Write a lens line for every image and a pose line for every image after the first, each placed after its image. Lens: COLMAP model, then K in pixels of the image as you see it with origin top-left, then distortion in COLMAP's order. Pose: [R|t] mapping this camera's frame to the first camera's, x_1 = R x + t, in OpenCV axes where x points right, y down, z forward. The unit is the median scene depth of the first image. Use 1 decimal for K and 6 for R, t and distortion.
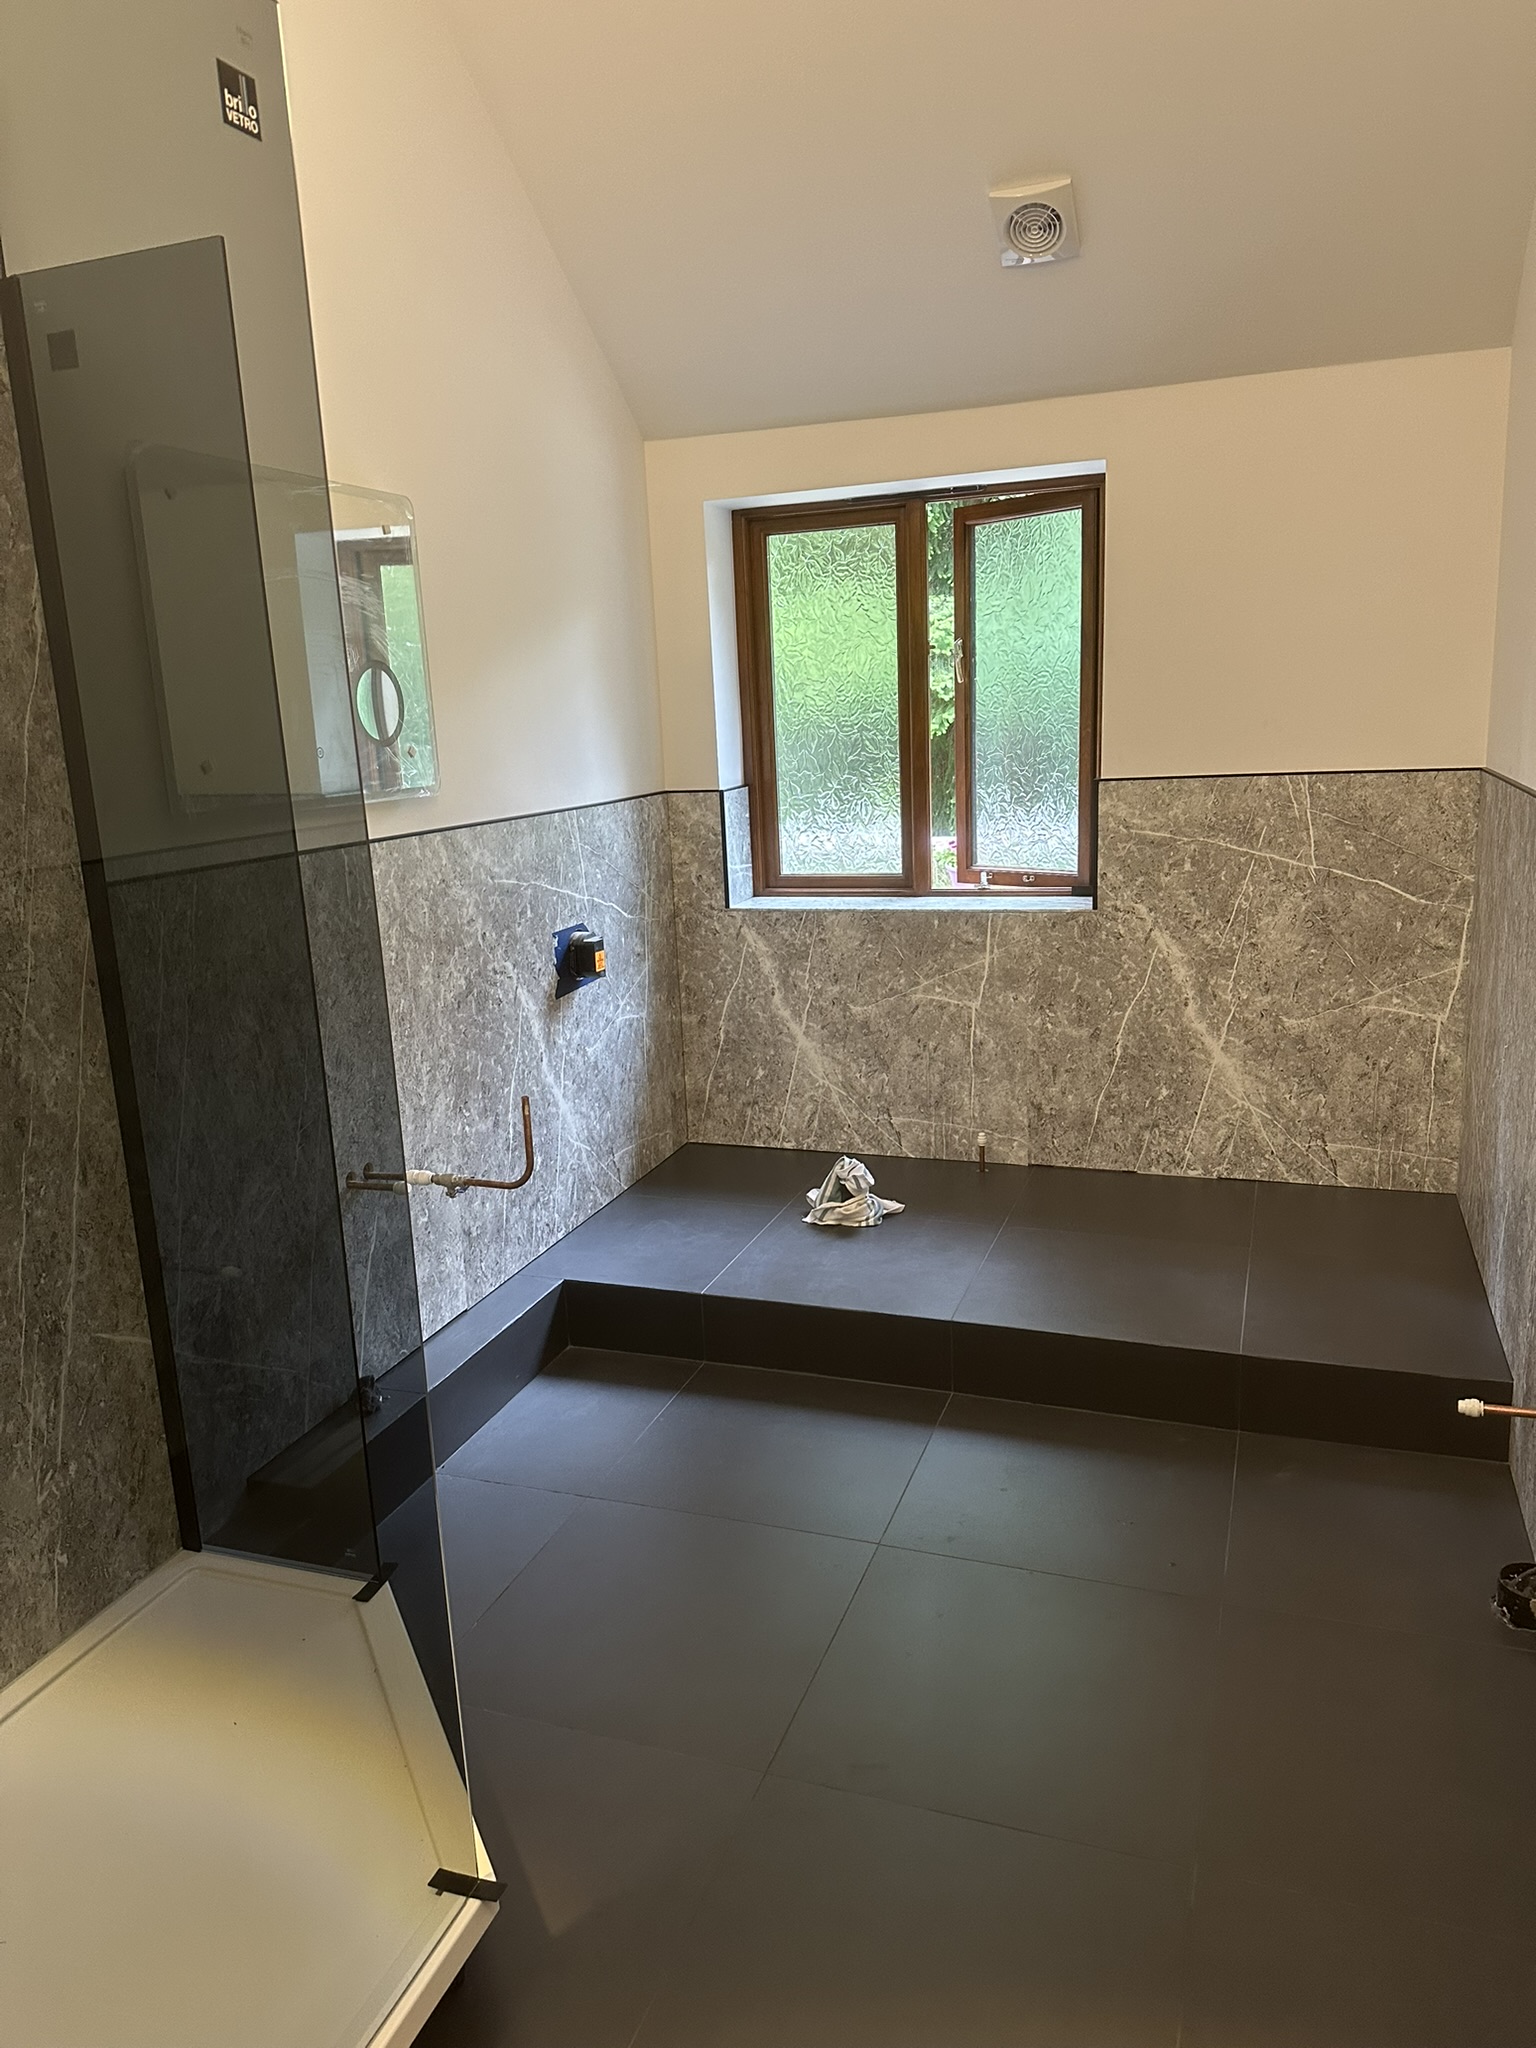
lens RADIAL K [[1423.1, 0, 770.3], [0, 1423.1, 1034.5], [0, 0, 1]] dist [0.112380, -0.171498]
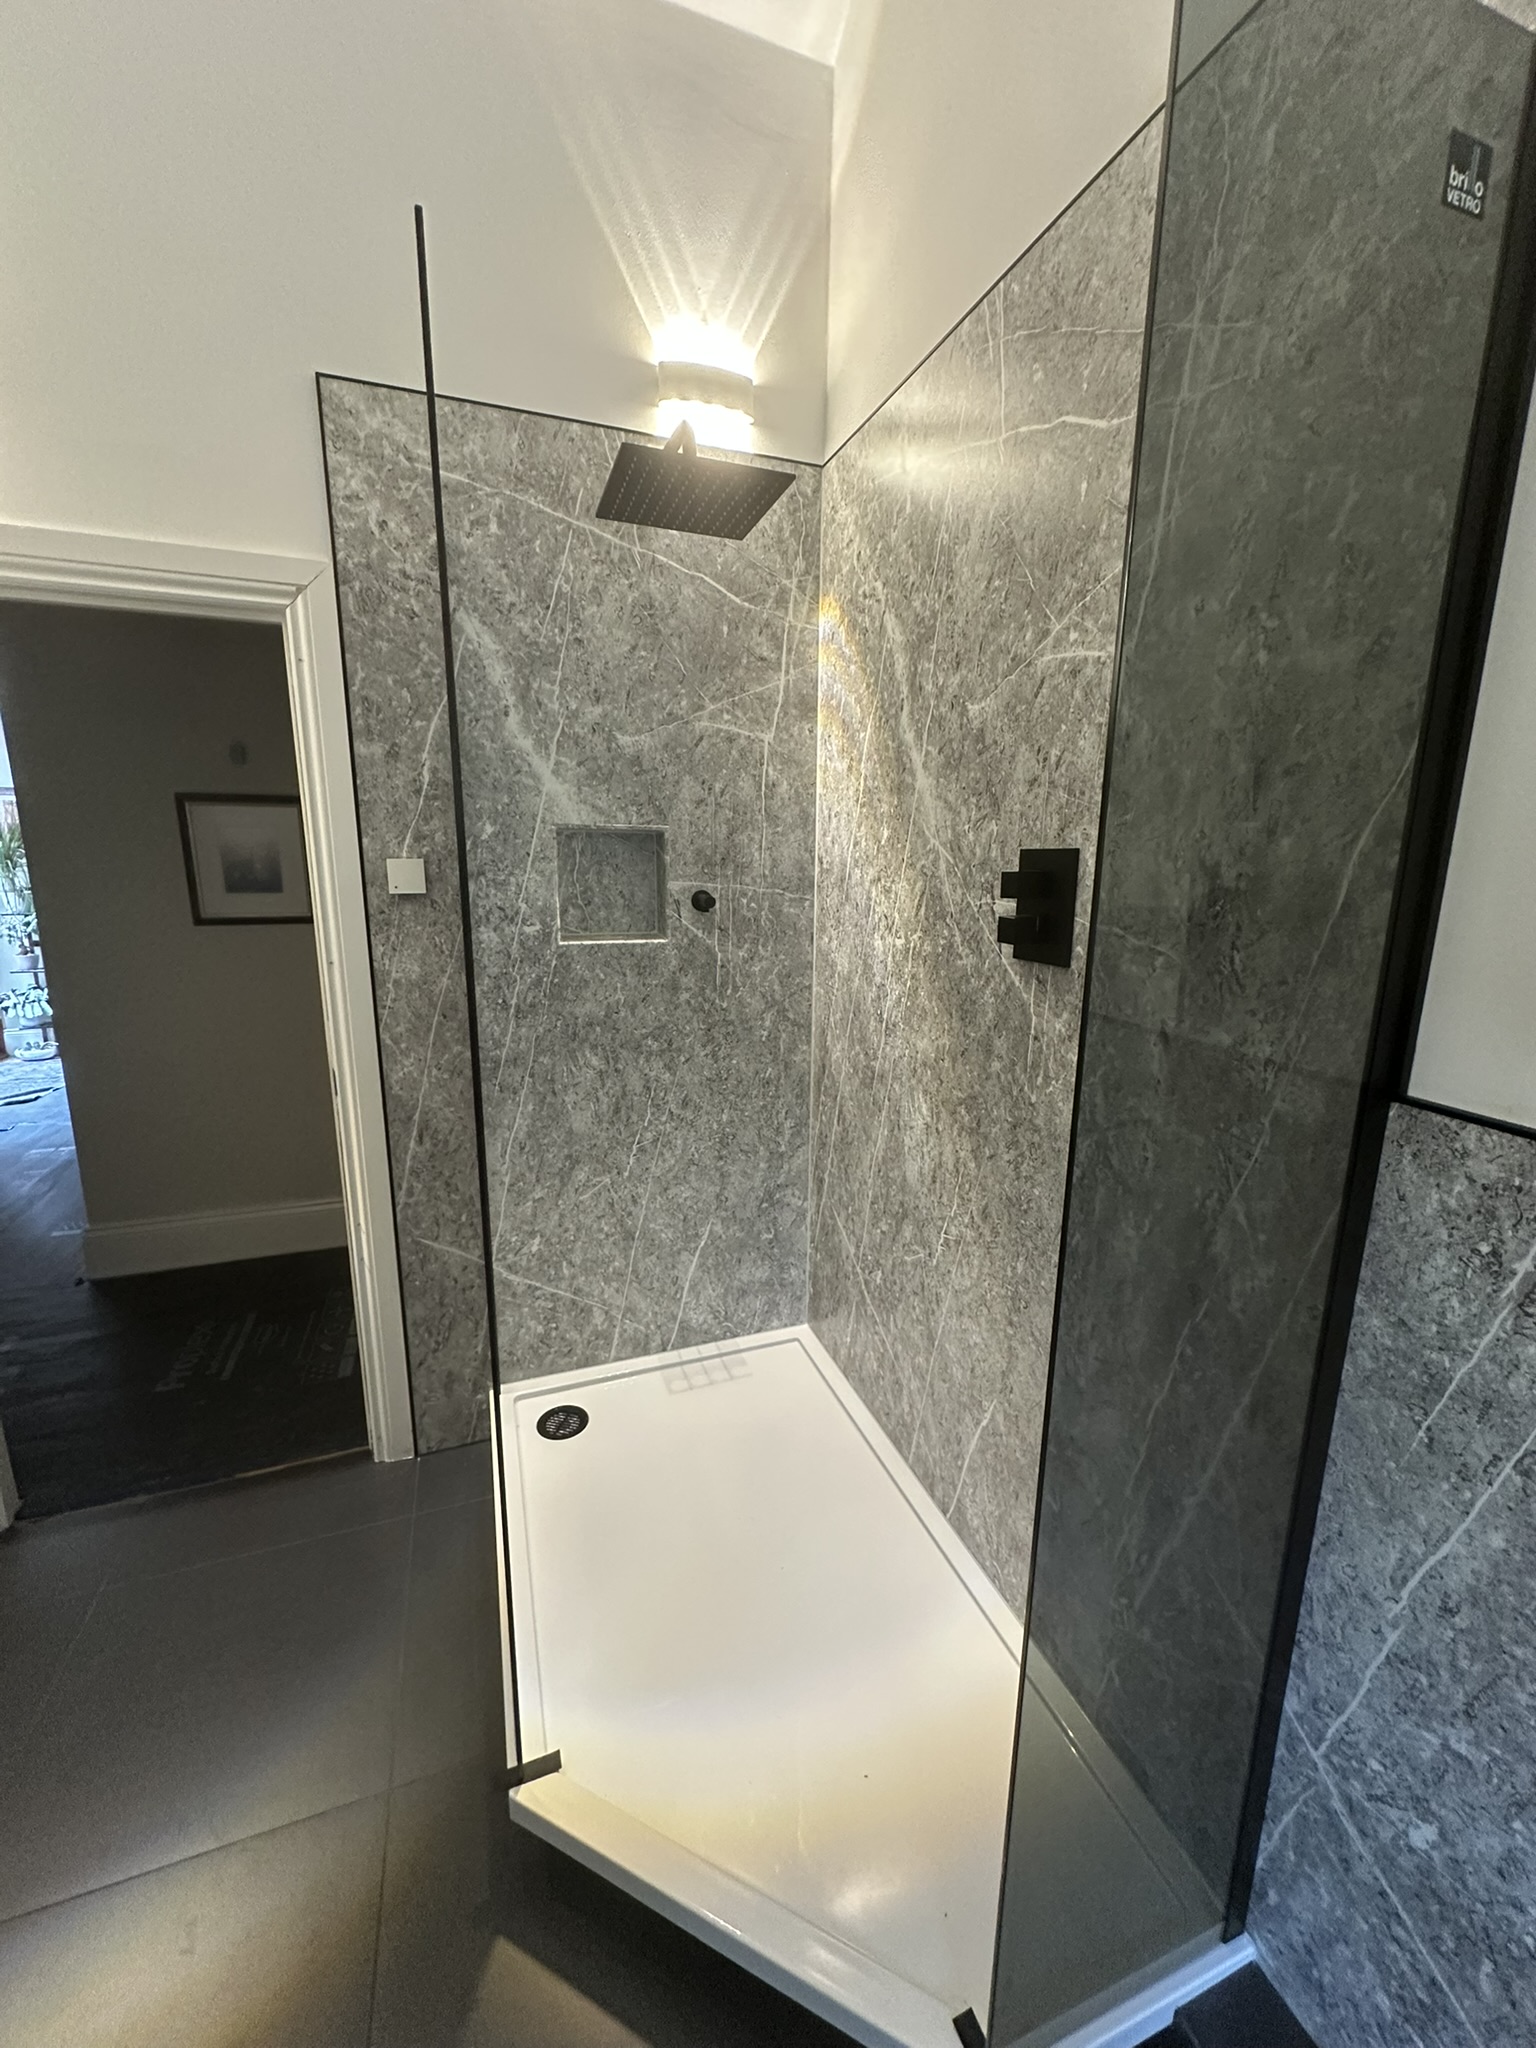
lens RADIAL K [[814.1, 0, 770.9], [0, 814.1, 1021.5], [0, 0, 1]] dist [-0.001309, 0.000260]
pose [[0.633550, 0.204227, -0.746261, 0.215692], [-0.207304, 0.974074, 0.090578, -0.101508], [0.745412, 0.097317, 0.659462, 0.401355]]
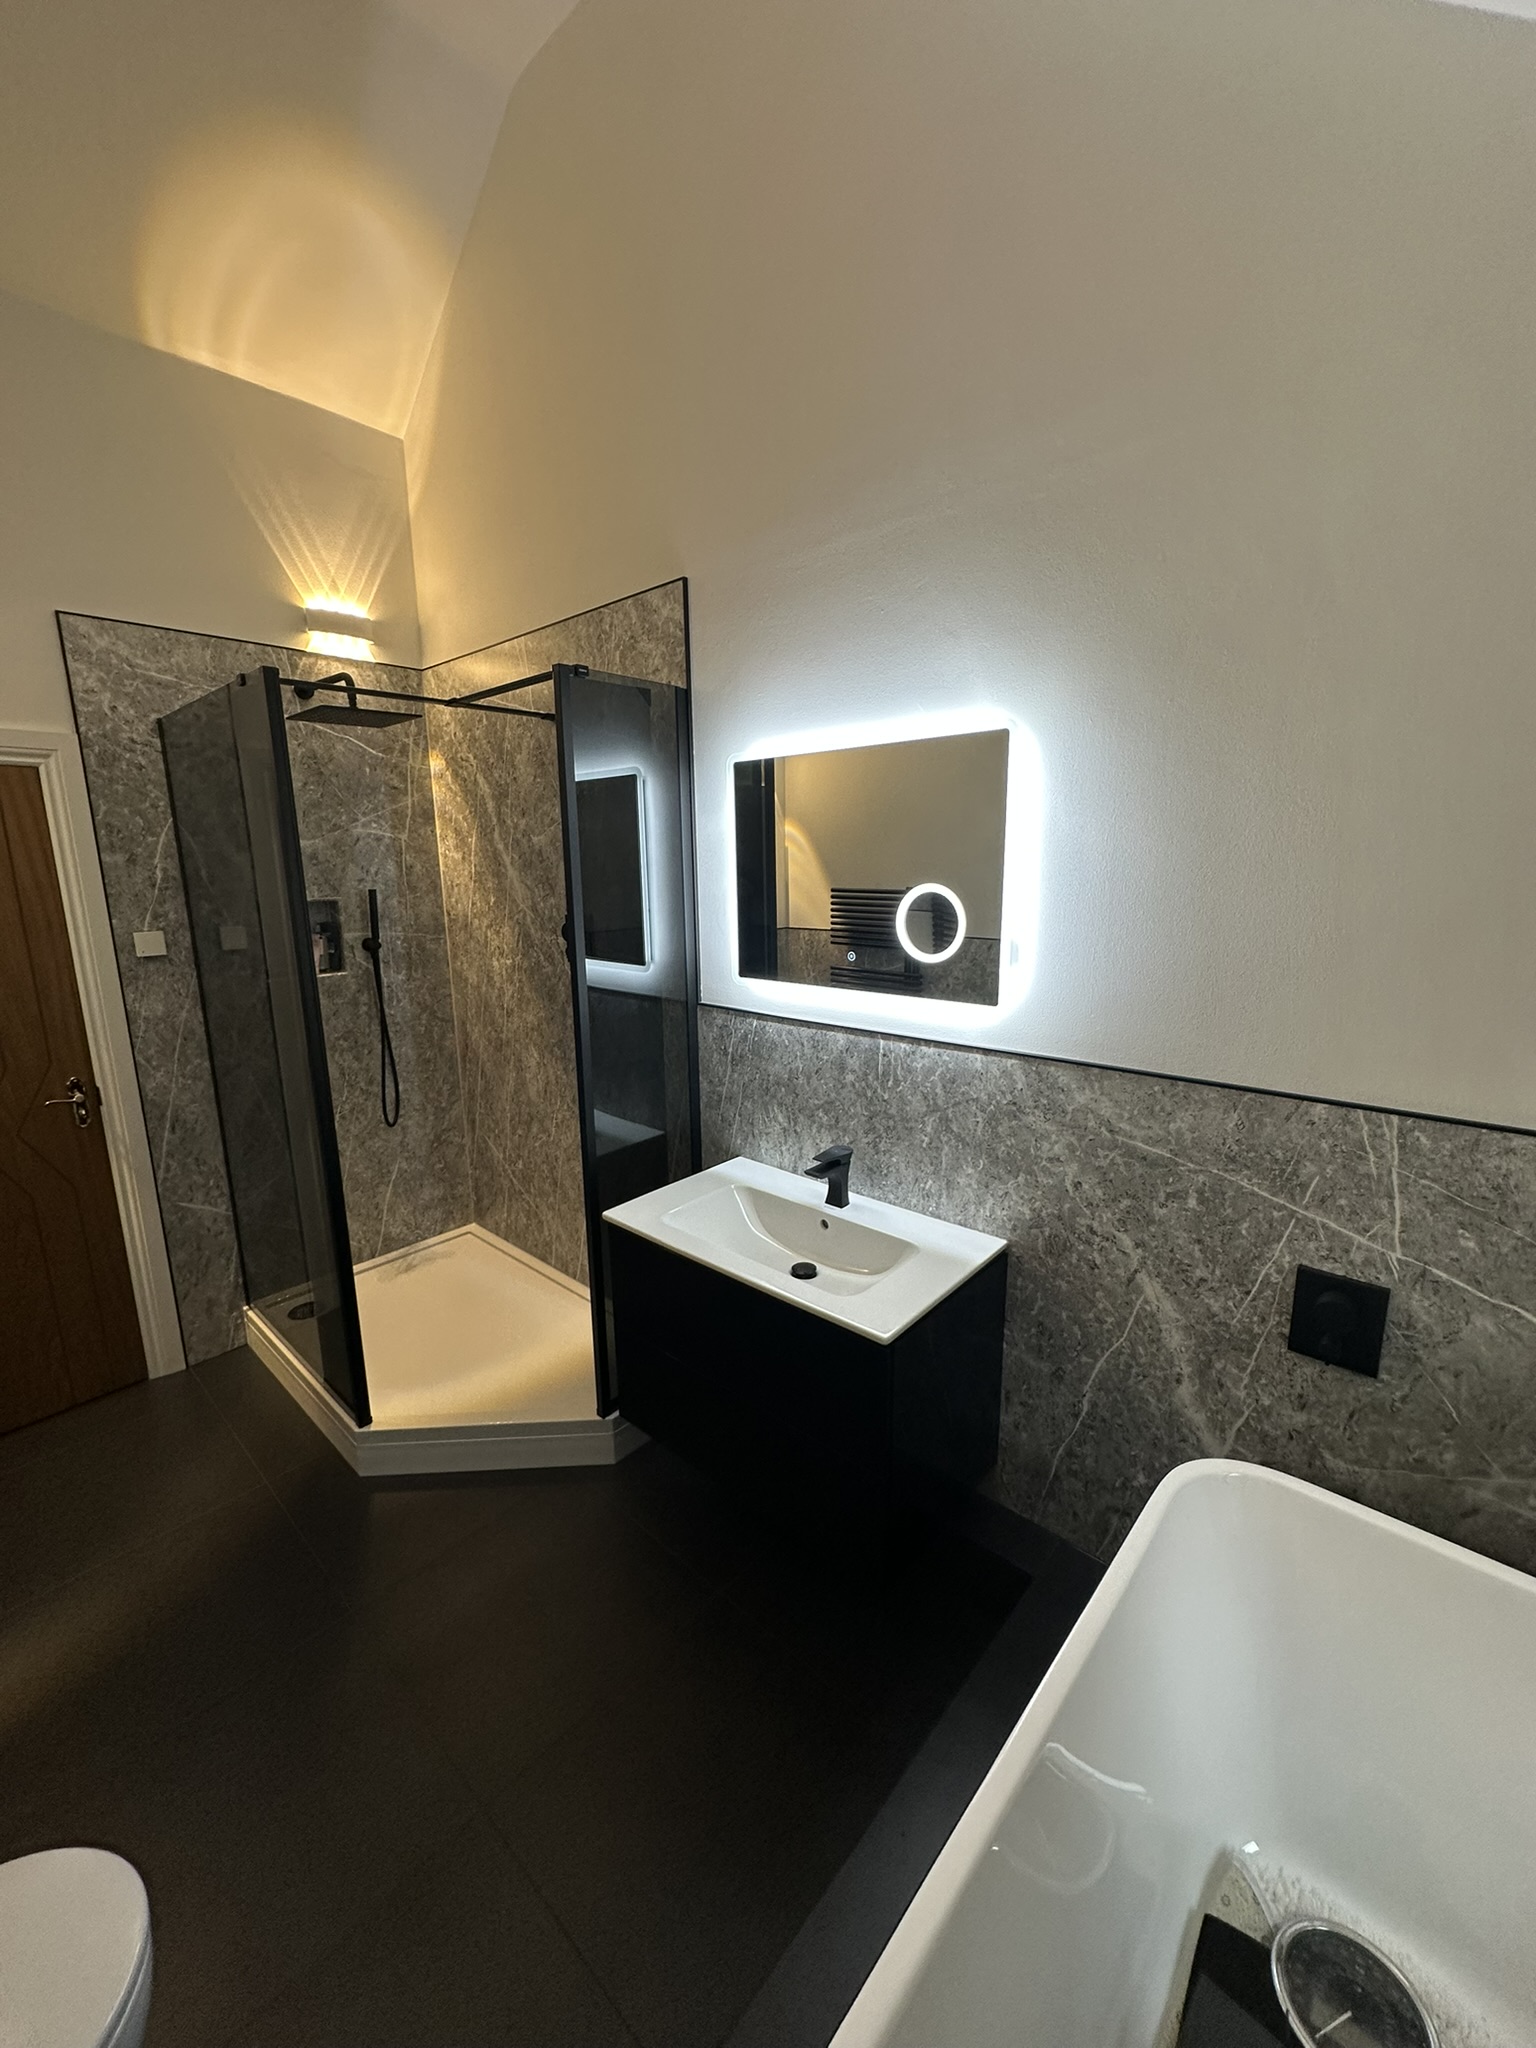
lens RADIAL K [[814.1, 0, 769.9], [0, 814.1, 1021.0], [0, 0, 1]] dist [-0.001309, 0.000260]
pose [[0.921833, 0.101331, -0.374107, 0.442386], [-0.108221, 0.994123, 0.002602, -0.091022], [0.372172, 0.038088, 0.927382, 0.120780]]
